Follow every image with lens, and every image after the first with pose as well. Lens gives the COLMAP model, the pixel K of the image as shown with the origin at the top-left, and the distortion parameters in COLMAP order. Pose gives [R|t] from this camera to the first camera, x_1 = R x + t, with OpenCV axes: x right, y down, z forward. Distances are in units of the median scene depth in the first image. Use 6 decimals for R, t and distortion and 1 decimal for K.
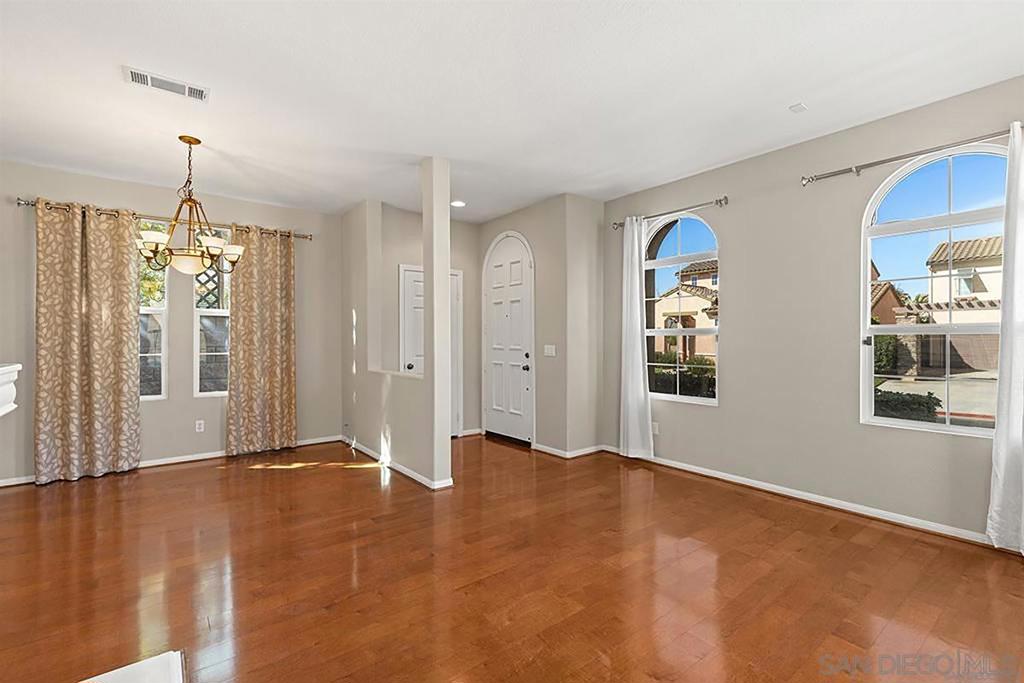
lens RADIAL K [[460.5, 0, 519.9], [0, 460.5, 336.6], [0, 0, 1]] dist [0.001746, 0.000054]
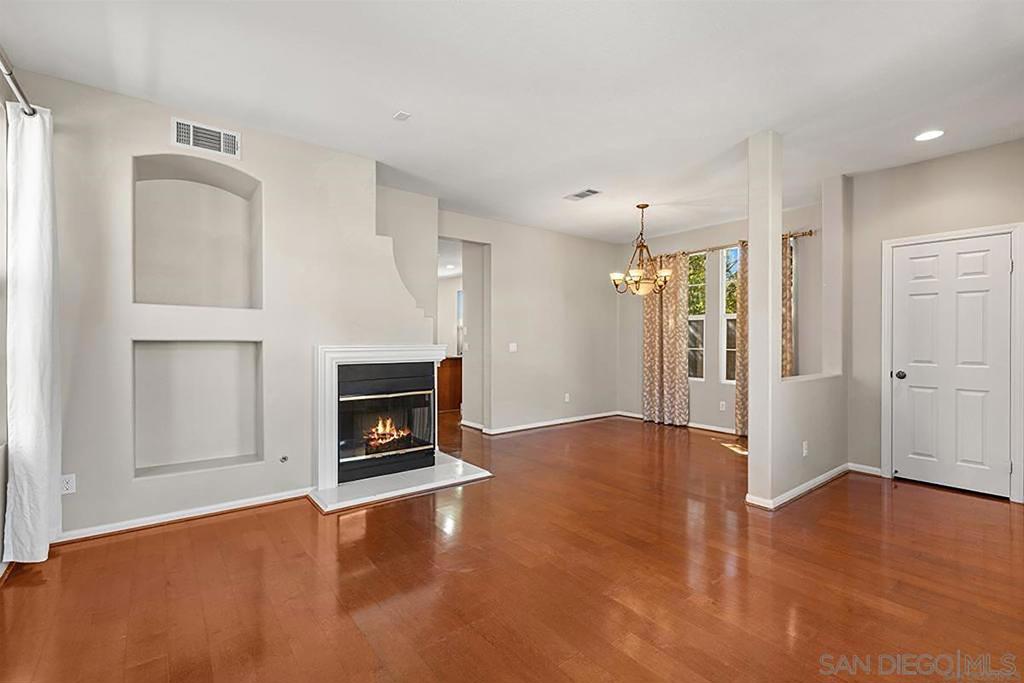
lens RADIAL K [[454.8, 0, 517.7], [0, 454.8, 340.3], [0, 0, 1]] dist [0.004427, 0.000029]
pose [[-0.009220, 0.002742, -0.999954, 0.644785], [-0.001663, 0.999995, 0.002757, 0.009926], [0.999956, 0.001689, -0.009215, 0.493045]]
